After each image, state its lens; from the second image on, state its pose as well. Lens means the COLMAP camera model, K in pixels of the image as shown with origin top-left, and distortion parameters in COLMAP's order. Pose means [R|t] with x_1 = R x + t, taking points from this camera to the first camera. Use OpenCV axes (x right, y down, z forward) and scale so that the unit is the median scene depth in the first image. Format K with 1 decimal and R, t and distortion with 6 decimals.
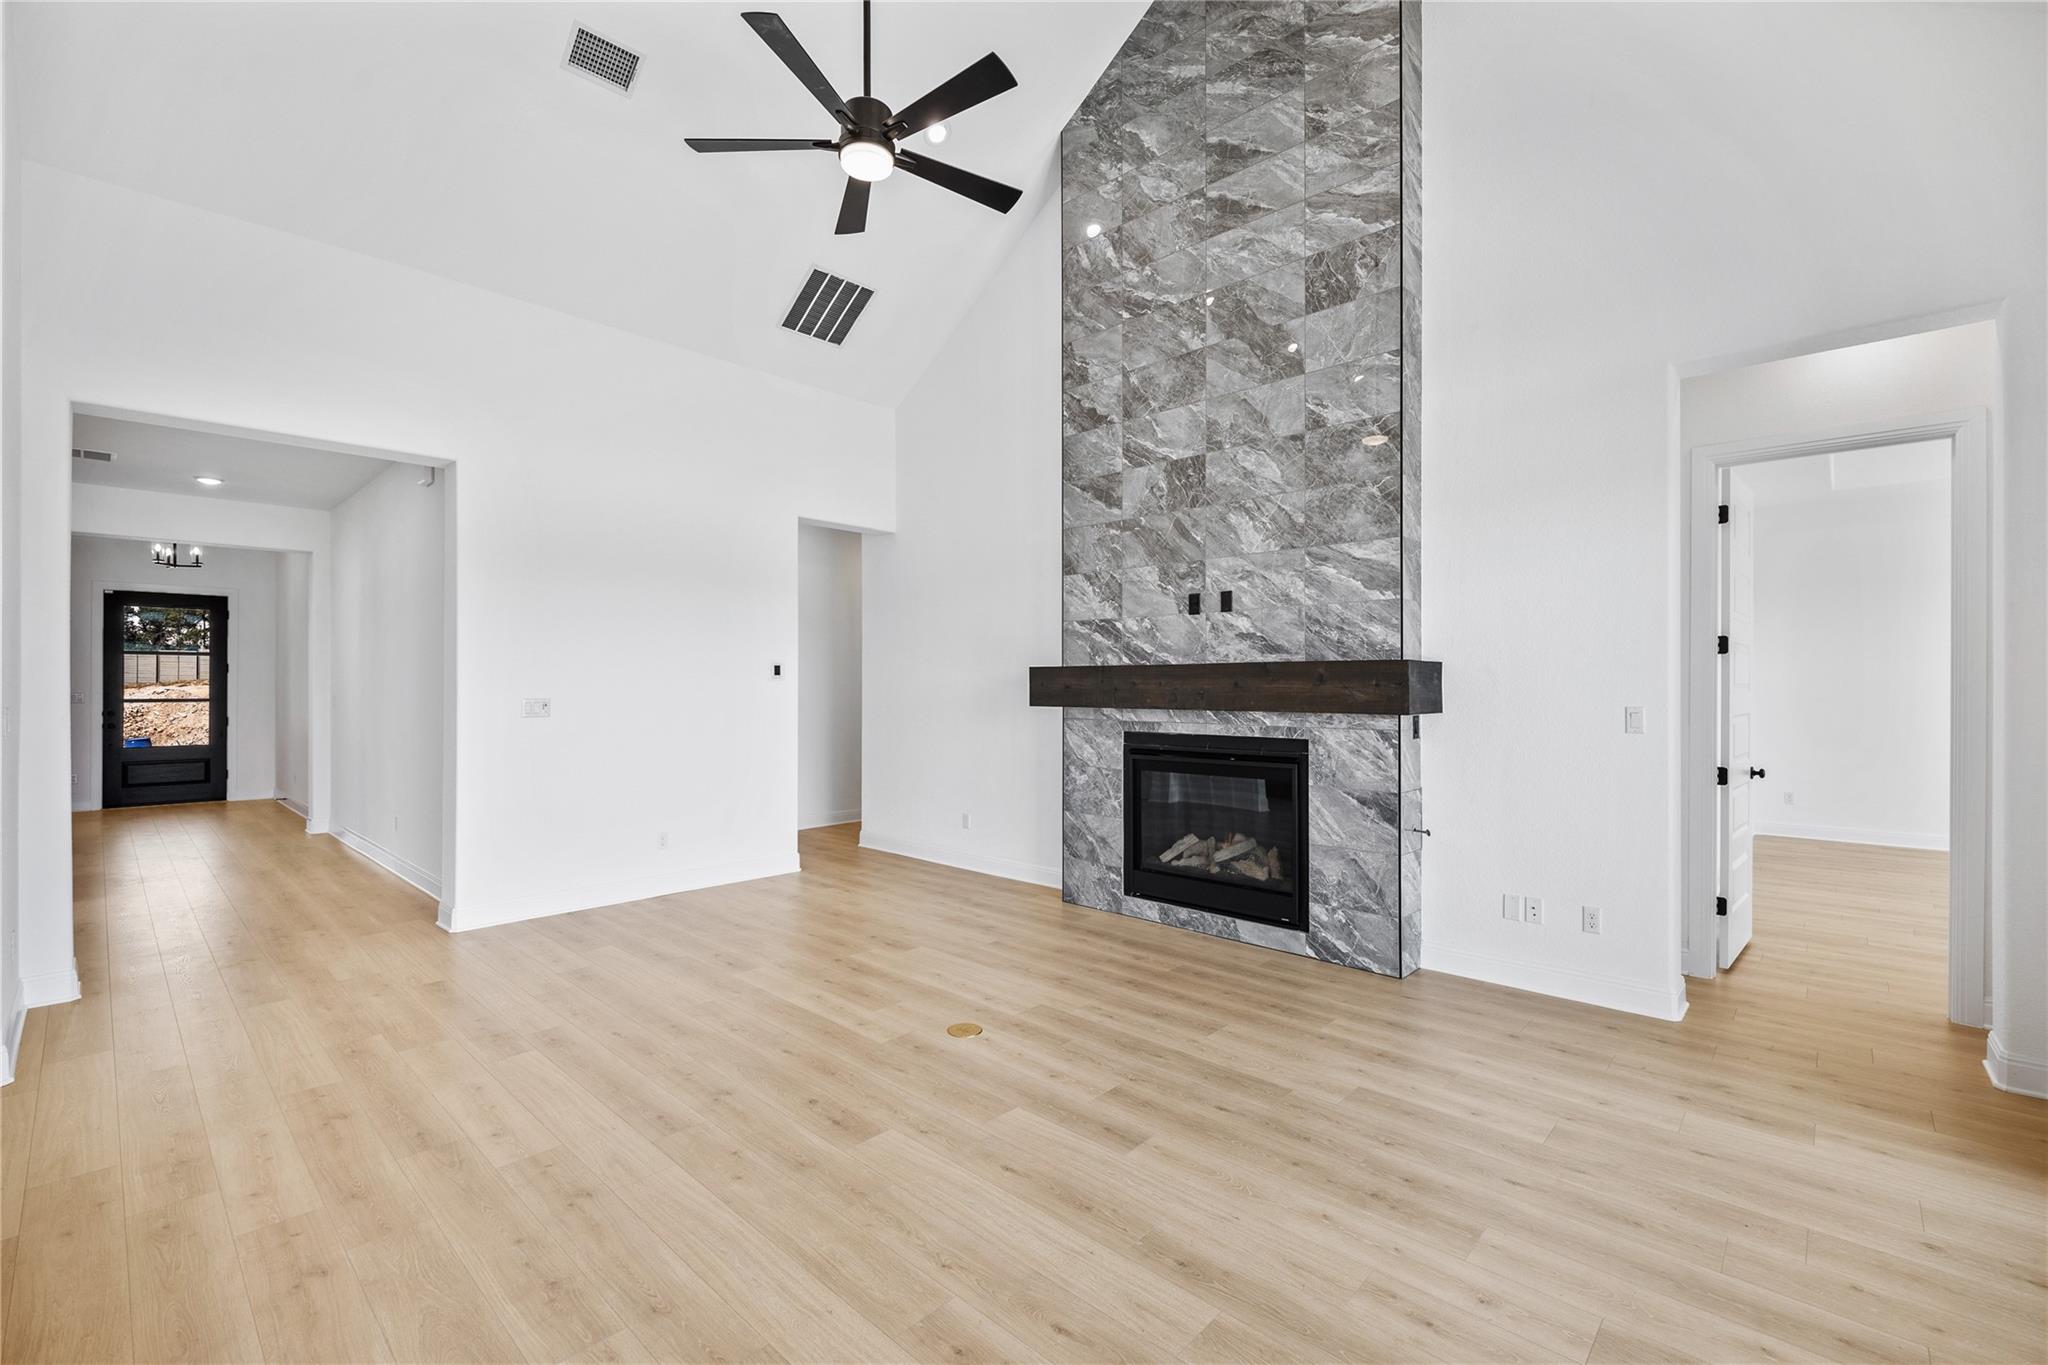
lens RADIAL K [[888.6, 0, 1024.0], [0, 888.6, 682.5], [0, 0, 1]] dist [0.035219, -0.029710]
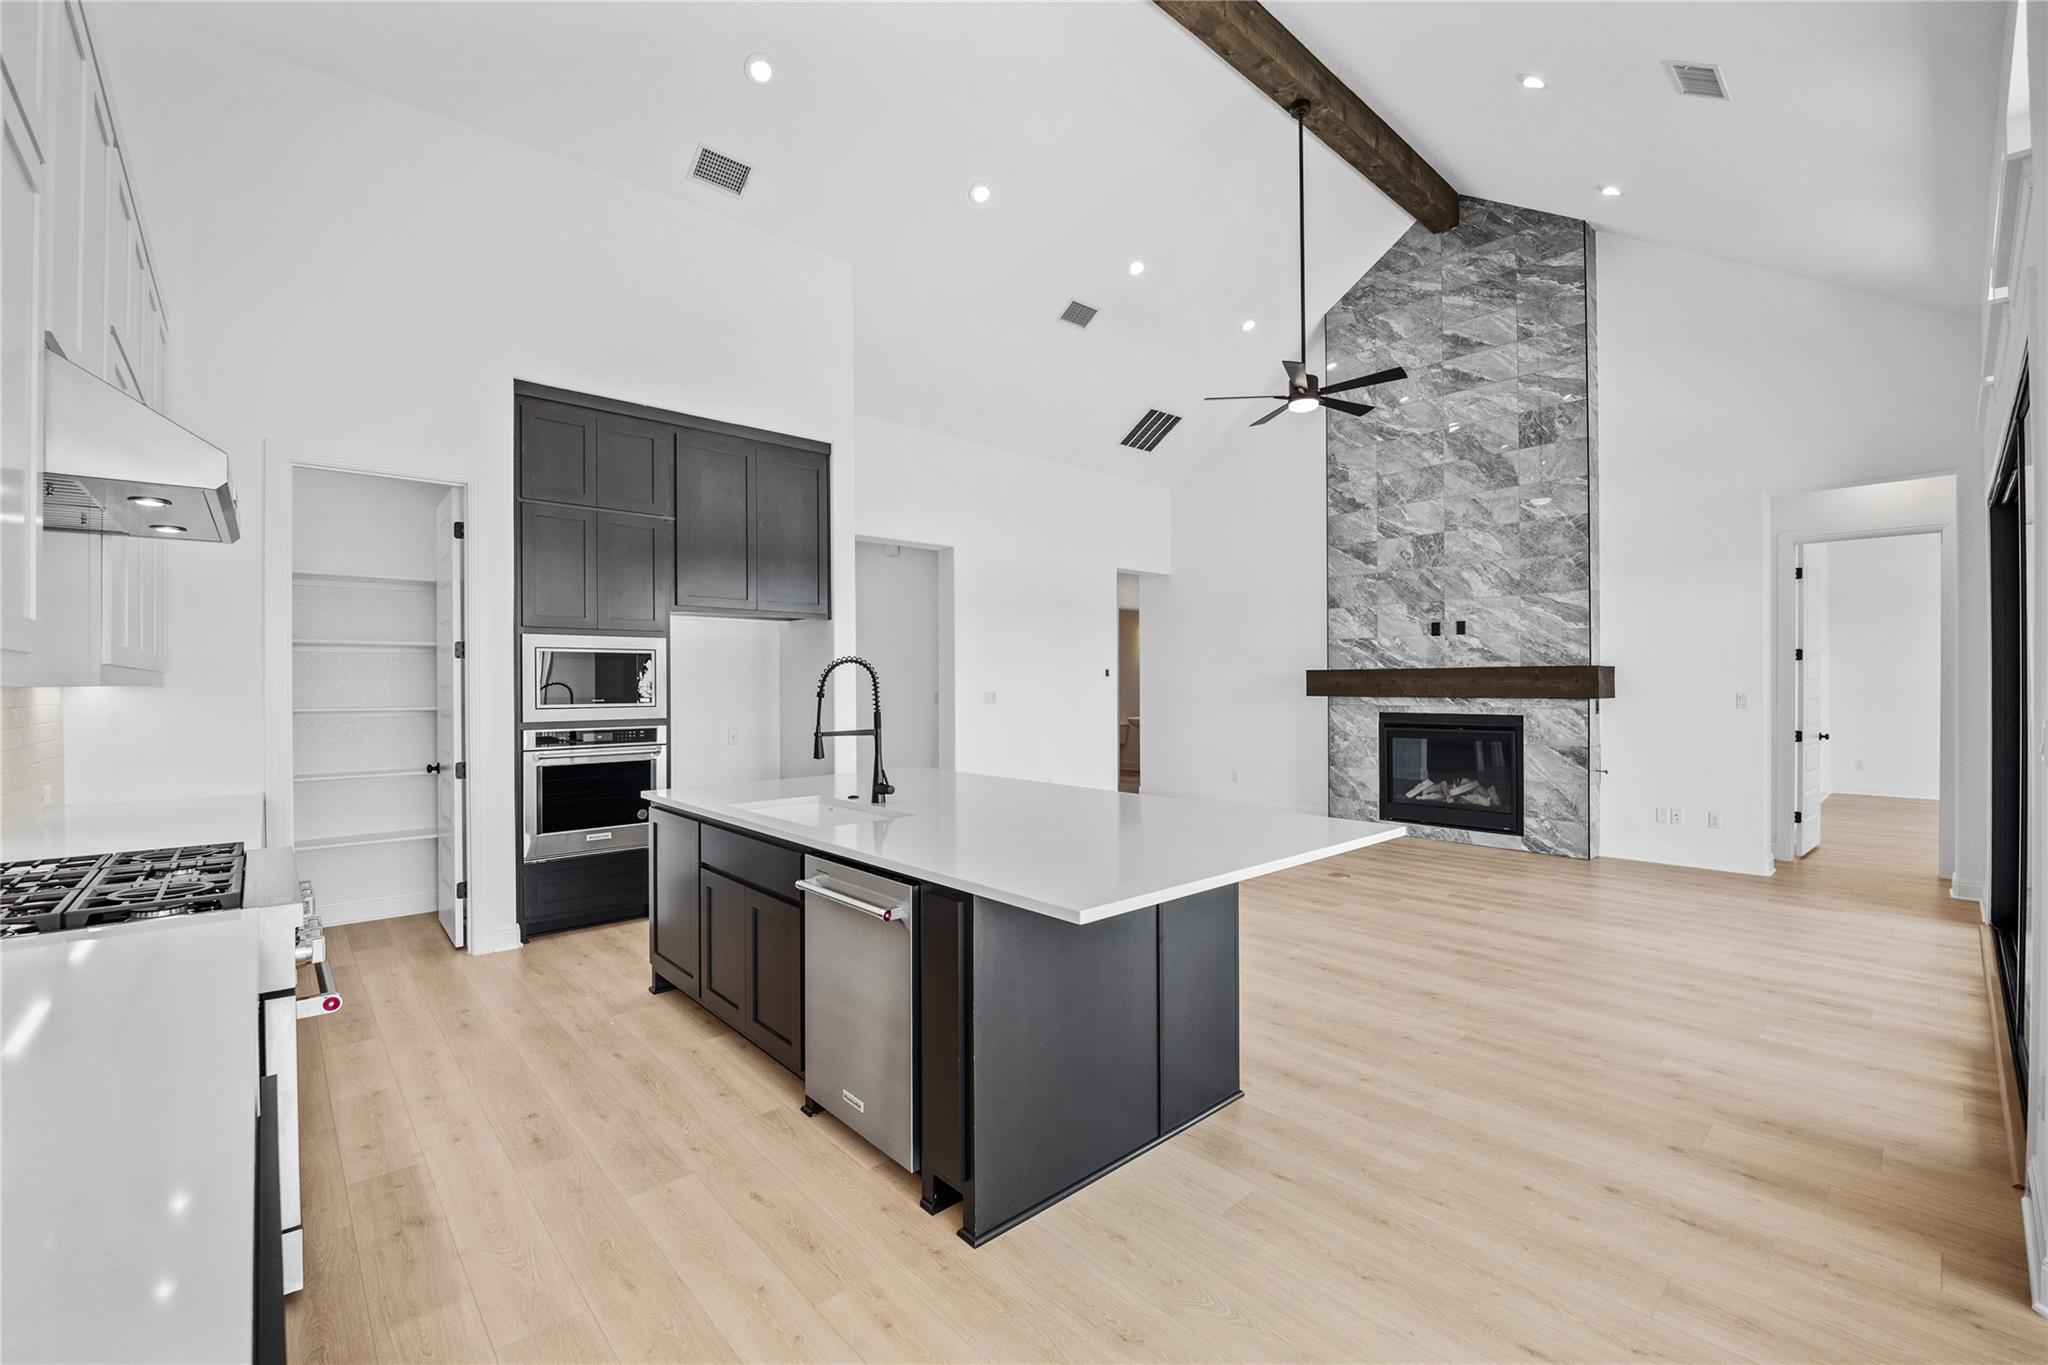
lens RADIAL K [[869.6, 0, 977.6], [0, 869.6, 684.1], [0, 0, 1]] dist [0.009831, -0.018832]
pose [[0.993746, -0.004472, -0.111576, -0.443509], [0.004890, 0.999982, 0.003471, -0.001831], [0.111559, -0.003995, 0.993750, -0.608925]]
